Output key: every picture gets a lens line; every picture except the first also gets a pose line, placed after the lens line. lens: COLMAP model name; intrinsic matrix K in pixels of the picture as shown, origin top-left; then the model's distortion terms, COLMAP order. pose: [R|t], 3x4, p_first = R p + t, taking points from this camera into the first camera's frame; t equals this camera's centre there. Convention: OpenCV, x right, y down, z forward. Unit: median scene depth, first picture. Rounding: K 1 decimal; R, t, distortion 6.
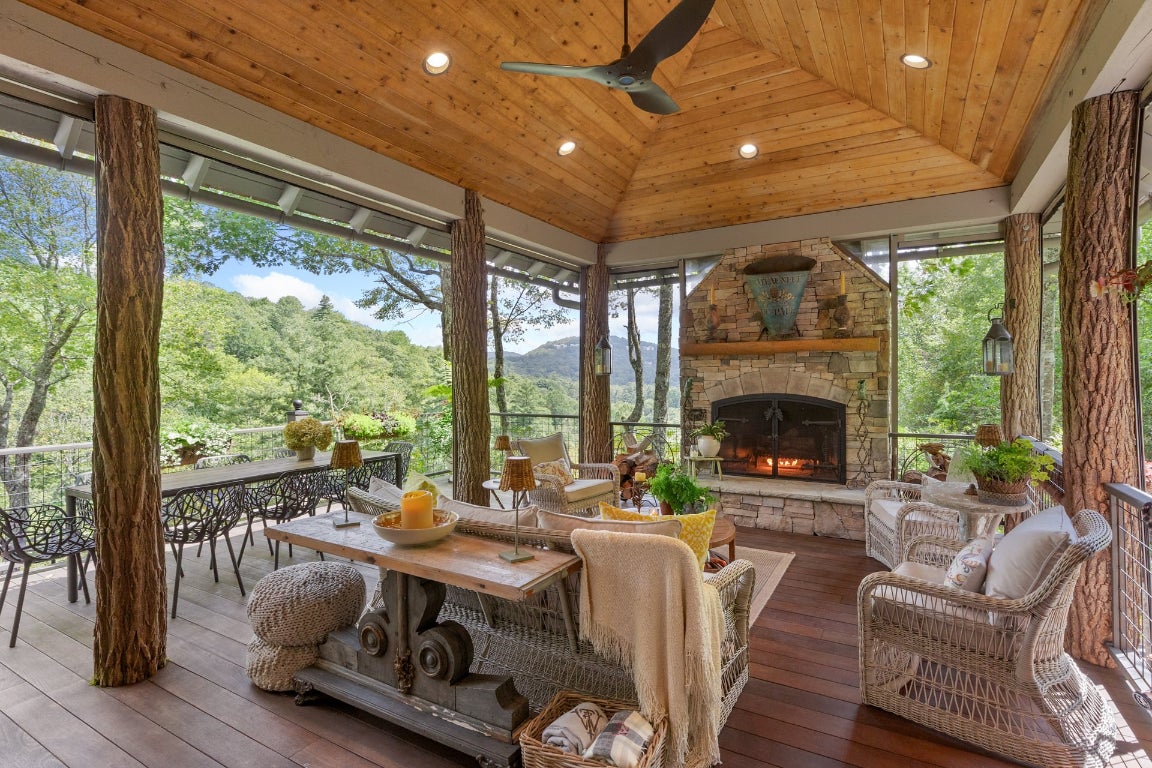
lens RADIAL K [[530.4, 0, 568.1], [0, 530.4, 380.8], [0, 0, 1]] dist [0.007997, -0.002503]
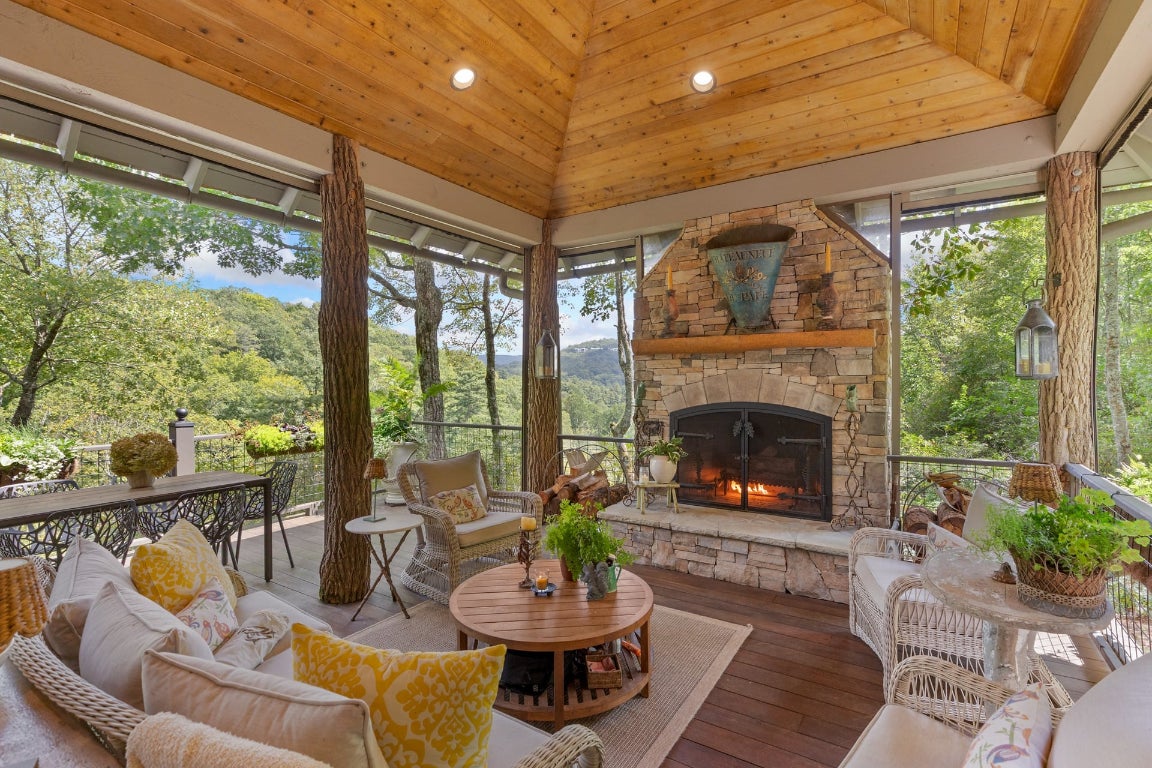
lens RADIAL K [[530.4, 0, 584.4], [0, 530.4, 388.3], [0, 0, 1]] dist [0.007997, -0.002503]
pose [[0.999995, 0.000672, -0.003112, 0.165331], [-0.000648, 0.999971, 0.007537, -0.002745], [0.003117, -0.007535, 0.999967, 0.230968]]
